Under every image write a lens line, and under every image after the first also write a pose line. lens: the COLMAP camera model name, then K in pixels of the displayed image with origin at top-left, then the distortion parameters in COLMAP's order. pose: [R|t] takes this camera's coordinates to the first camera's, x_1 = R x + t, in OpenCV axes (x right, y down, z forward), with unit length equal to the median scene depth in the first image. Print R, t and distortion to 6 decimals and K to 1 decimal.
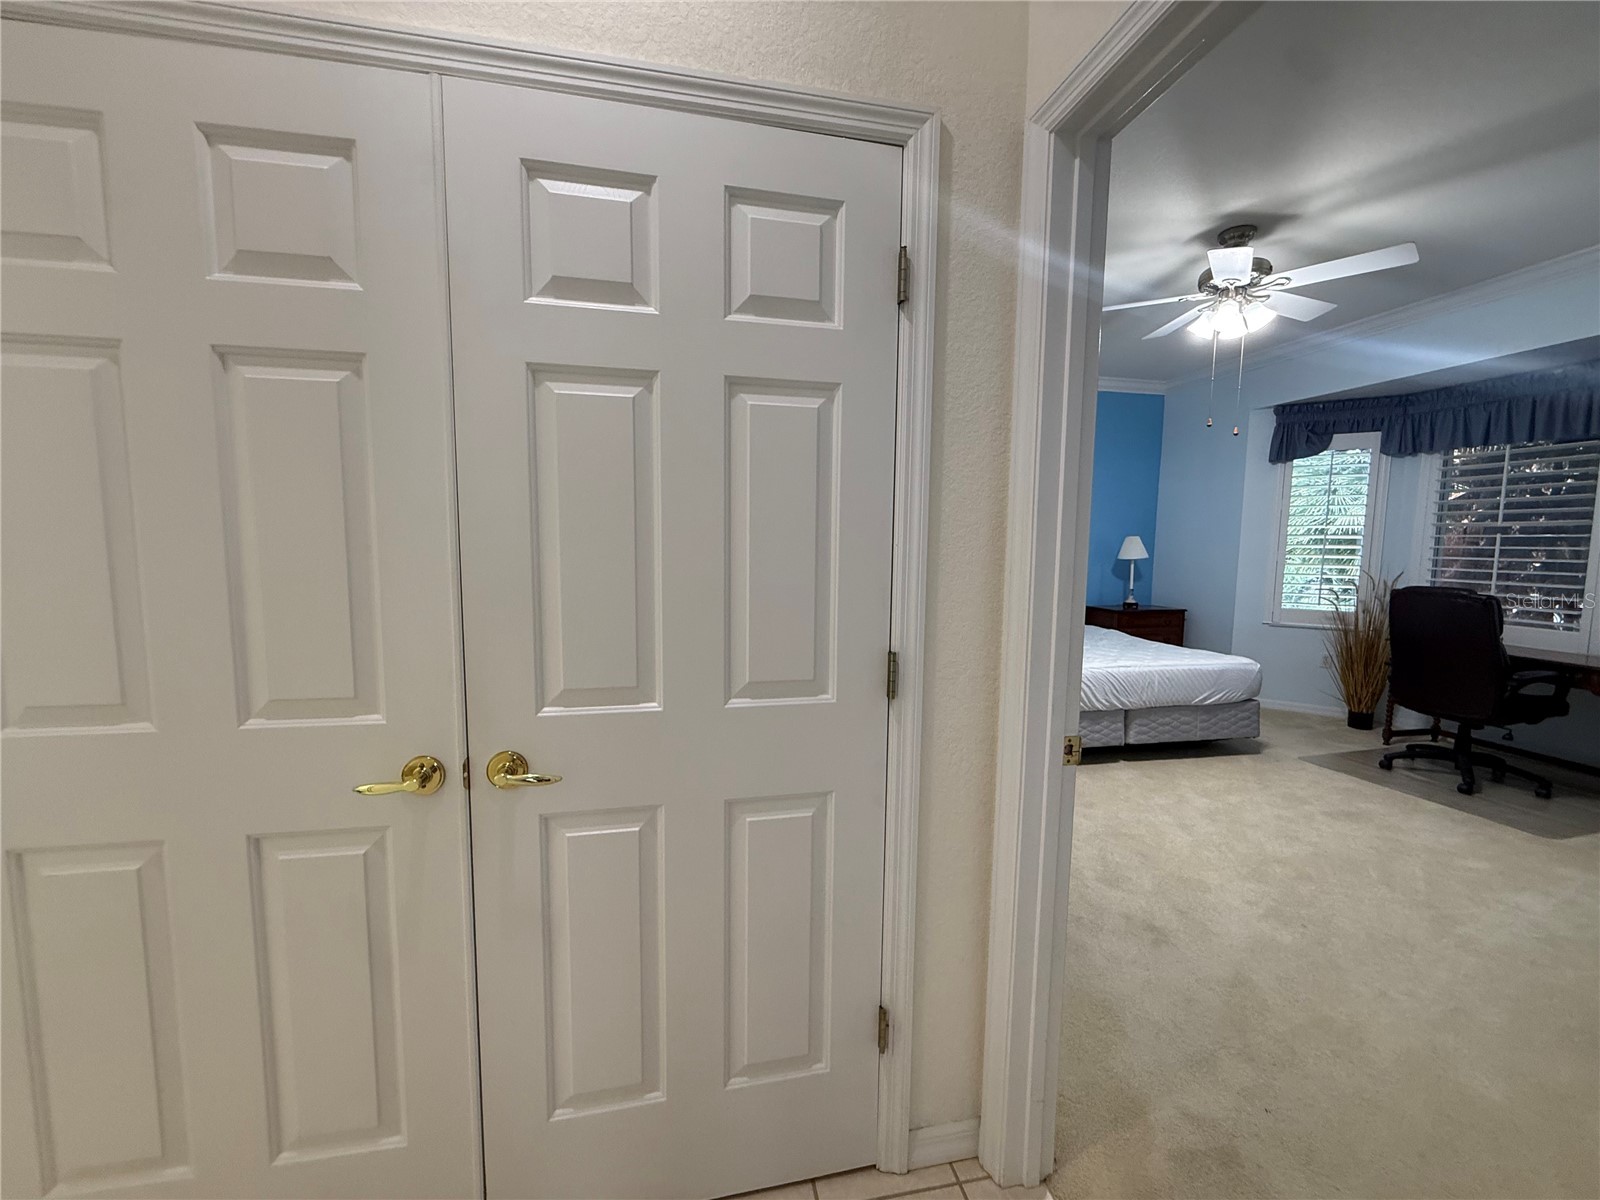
lens RADIAL K [[638.5, 0, 797.4], [0, 638.5, 600.7], [0, 0, 1]] dist [0.001440, -0.000584]
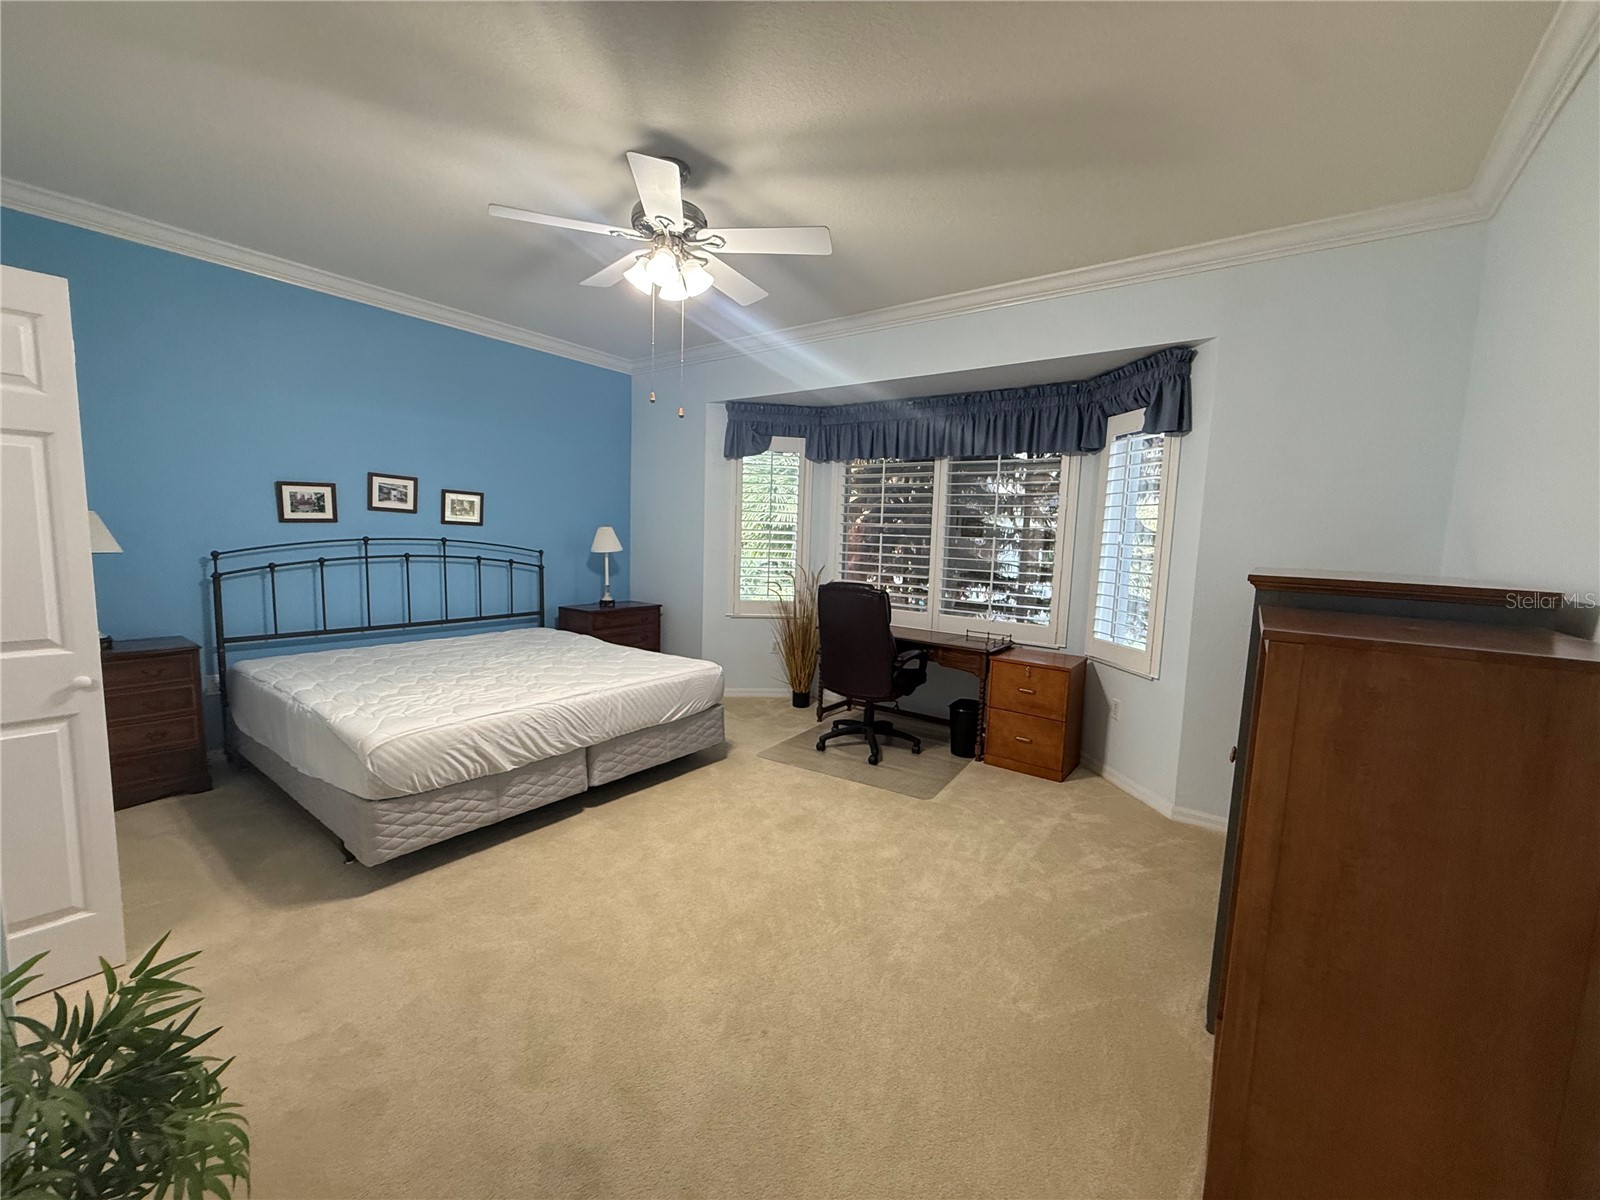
lens RADIAL K [[638.5, 0, 800.5], [0, 638.5, 600.5], [0, 0, 1]] dist [0.001440, -0.000584]
pose [[0.743754, -0.058098, 0.665924, 0.186862], [0.038472, 0.998285, 0.044127, -0.039868], [-0.667345, -0.007200, 0.744714, 0.216887]]
